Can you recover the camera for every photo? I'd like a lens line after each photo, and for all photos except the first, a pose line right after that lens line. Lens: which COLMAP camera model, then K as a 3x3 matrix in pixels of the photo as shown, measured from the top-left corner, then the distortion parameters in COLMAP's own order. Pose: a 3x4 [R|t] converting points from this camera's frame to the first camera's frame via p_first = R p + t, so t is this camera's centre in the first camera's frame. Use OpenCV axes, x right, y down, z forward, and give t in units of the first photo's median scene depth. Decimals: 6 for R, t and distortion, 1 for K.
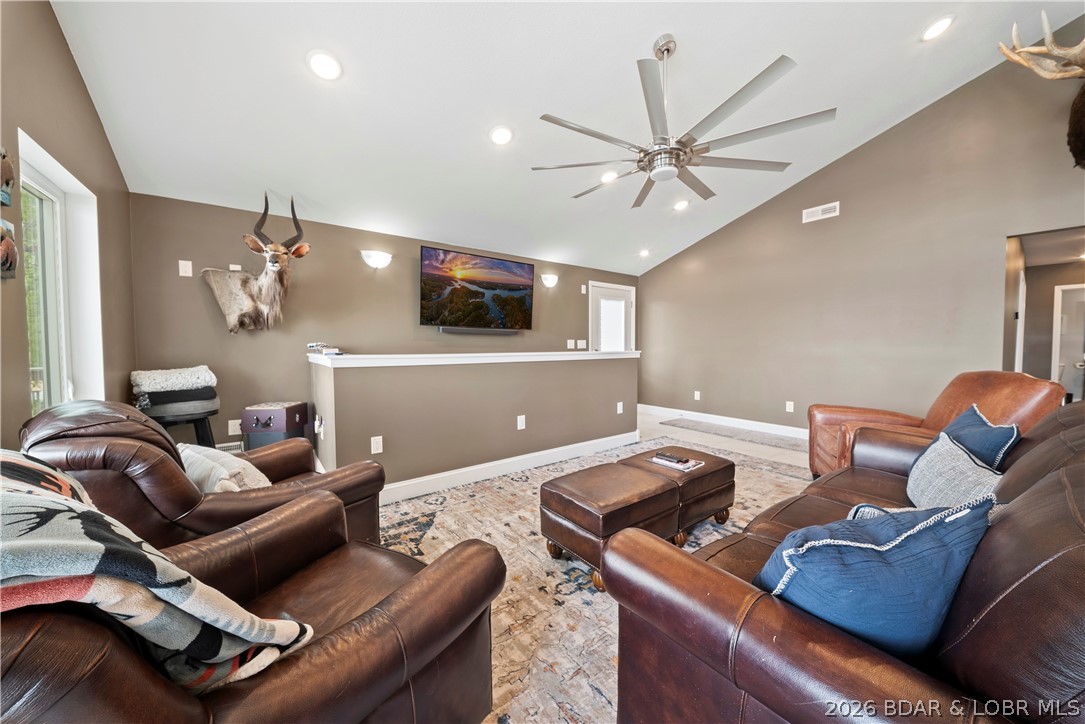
lens RADIAL K [[377.2, 0, 549.5], [0, 377.2, 361.6], [0, 0, 1]] dist [0.000762, -0.000066]
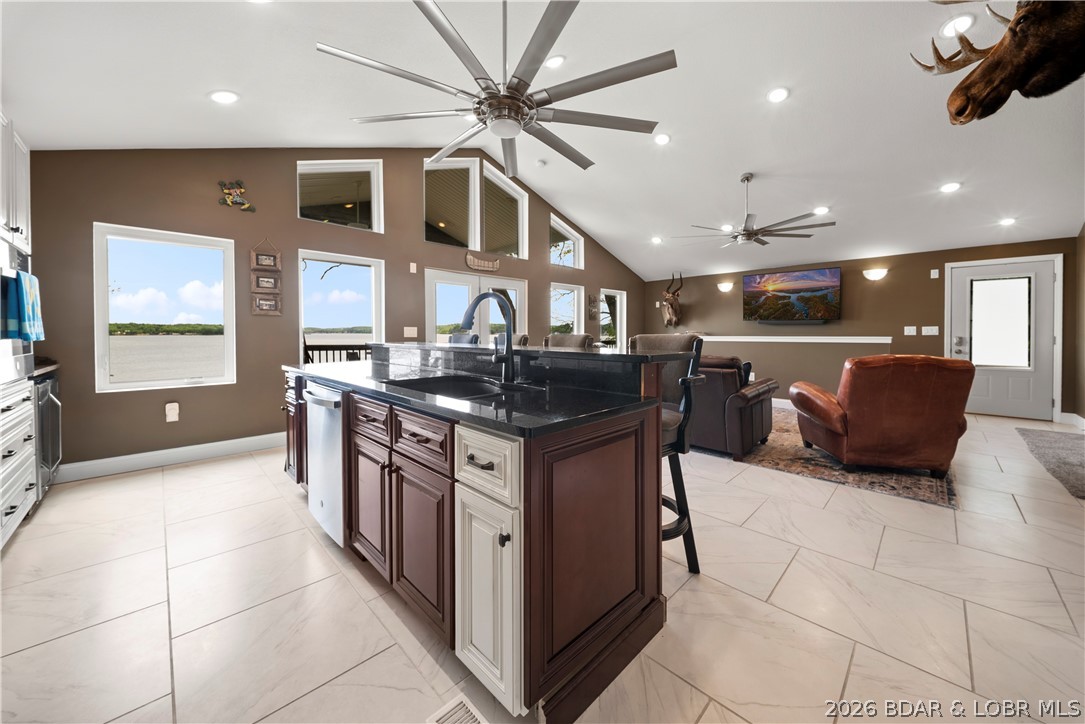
lens RADIAL K [[387.5, 0, 541.5], [0, 387.5, 336.6], [0, 0, 1]] dist [0.001933, -0.005670]
pose [[0.121234, 0.015722, -0.992499, 1.294948], [-0.041075, 0.999098, 0.010810, -0.001875], [0.991774, 0.039456, 0.121771, -0.151218]]
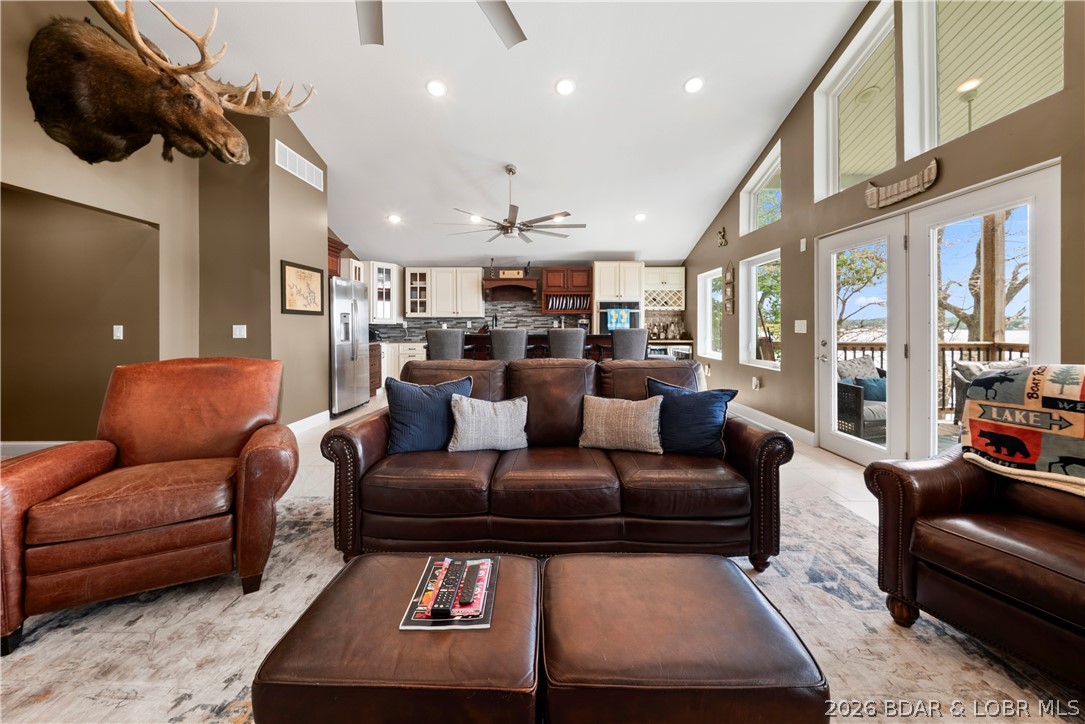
lens RADIAL K [[391.7, 0, 540.4], [0, 391.7, 326.9], [0, 0, 1]] dist [0.008841, -0.007341]
pose [[-0.782924, 0.006893, 0.622079, -0.020875], [0.031745, 0.999079, 0.028882, -0.033450], [-0.621307, 0.042361, -0.782421, 0.728280]]
